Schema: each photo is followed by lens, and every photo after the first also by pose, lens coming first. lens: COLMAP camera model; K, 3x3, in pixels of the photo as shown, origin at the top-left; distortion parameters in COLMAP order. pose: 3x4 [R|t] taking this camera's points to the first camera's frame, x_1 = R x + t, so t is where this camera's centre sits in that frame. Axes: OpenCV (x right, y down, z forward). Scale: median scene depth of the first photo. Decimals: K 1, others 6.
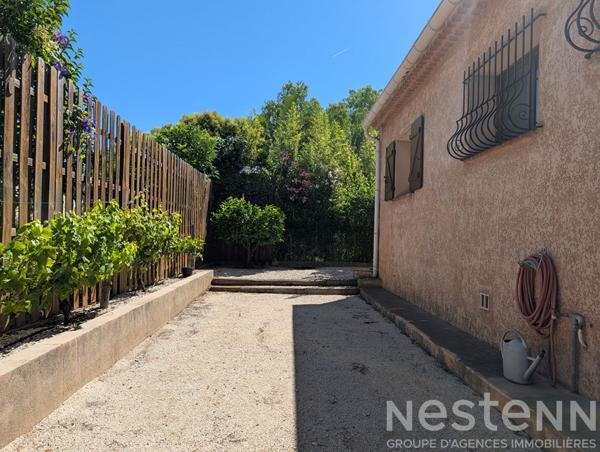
lens RADIAL K [[428.2, 0, 303.2], [0, 428.2, 225.8], [0, 0, 1]] dist [0.045256, -0.054723]
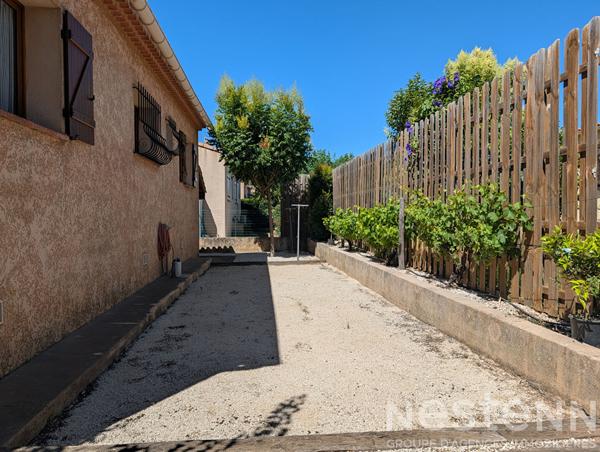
lens RADIAL K [[428.2, 0, 303.2], [0, 428.2, 225.8], [0, 0, 1]] dist [0.045256, -0.054723]
pose [[-0.997829, -0.017632, -0.063453, -0.019185], [-0.017677, 0.999844, 0.000140, 0.035179], [0.063440, 0.001262, -0.997985, 1.755616]]
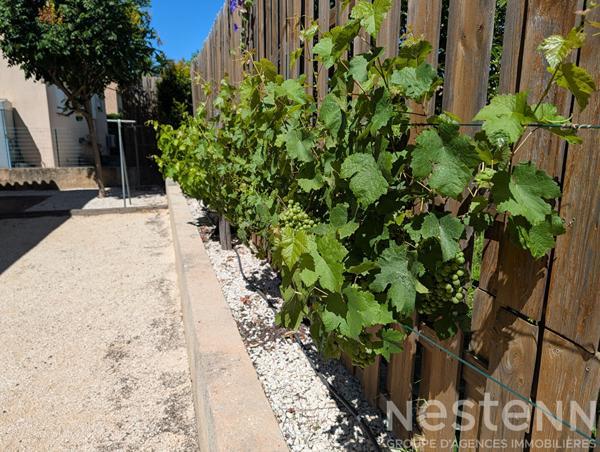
lens RADIAL K [[428.2, 0, 303.2], [0, 428.2, 225.8], [0, 0, 1]] dist [0.045256, -0.054723]
pose [[-0.969069, 0.029650, -0.245001, -0.110162], [-0.015846, 0.983232, 0.181668, 0.026222], [0.246279, 0.179931, -0.952350, 1.588379]]
